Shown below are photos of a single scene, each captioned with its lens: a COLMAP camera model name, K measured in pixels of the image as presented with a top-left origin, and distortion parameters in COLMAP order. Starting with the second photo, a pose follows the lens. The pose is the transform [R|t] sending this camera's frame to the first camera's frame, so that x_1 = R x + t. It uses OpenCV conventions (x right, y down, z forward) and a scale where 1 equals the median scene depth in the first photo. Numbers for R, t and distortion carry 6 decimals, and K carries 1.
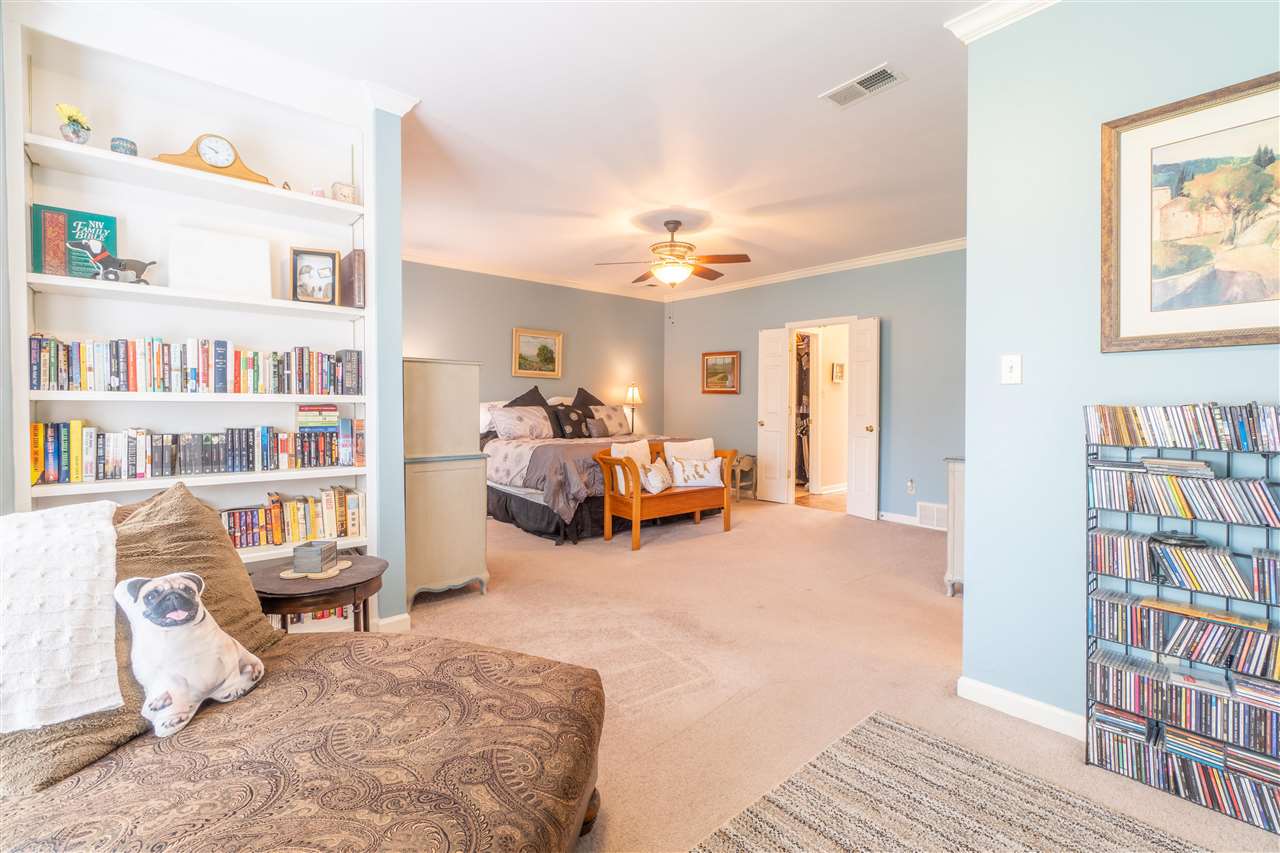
lens RADIAL K [[553.5, 0, 637.1], [0, 553.5, 407.5], [0, 0, 1]] dist [0.000313, 0.000012]
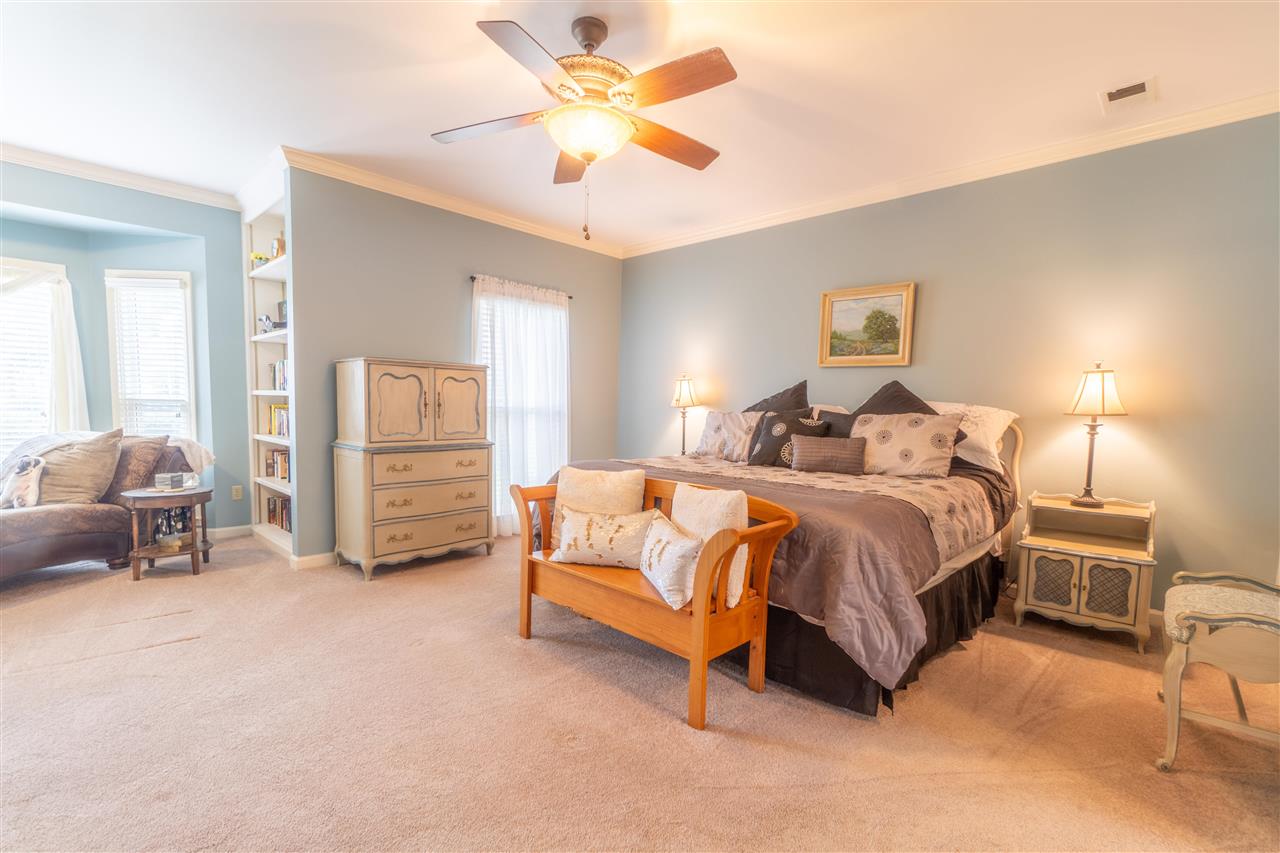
lens RADIAL K [[570.8, 0, 640.8], [0, 570.8, 452.8], [0, 0, 1]] dist [0.002263, 0.000567]
pose [[0.127216, 0.079007, -0.988723, 1.132484], [-0.028357, 0.996705, 0.075997, 0.001074], [0.991470, 0.018370, 0.129037, 1.824288]]
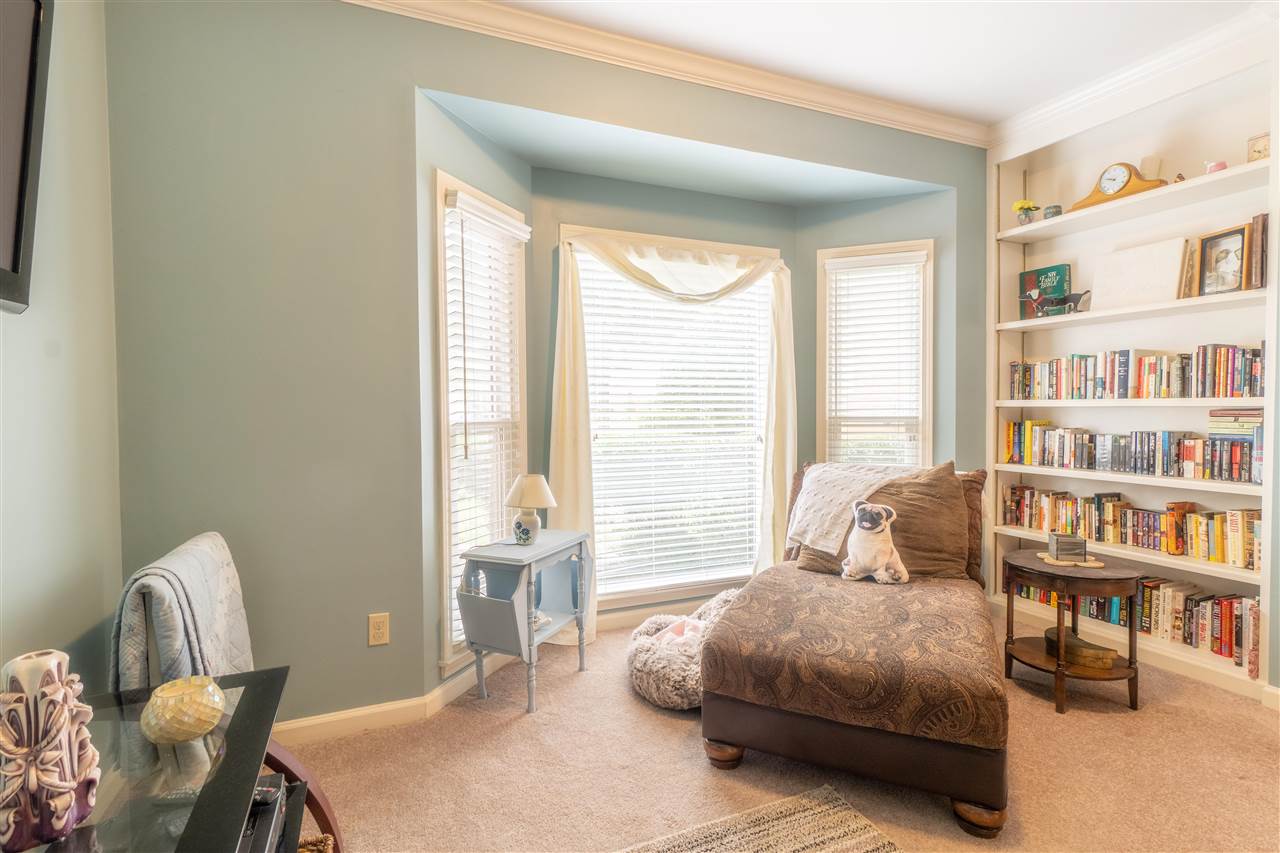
lens RADIAL K [[627.7, 0, 640.0], [0, 627.7, 426.5], [0, 0, 1]] dist [0.001334, 0.000101]
pose [[-0.289823, 0.023702, -0.956787, 0.698191], [-0.003131, 0.999664, 0.025712, -0.000144], [0.957075, 0.010448, -0.289652, 0.449320]]
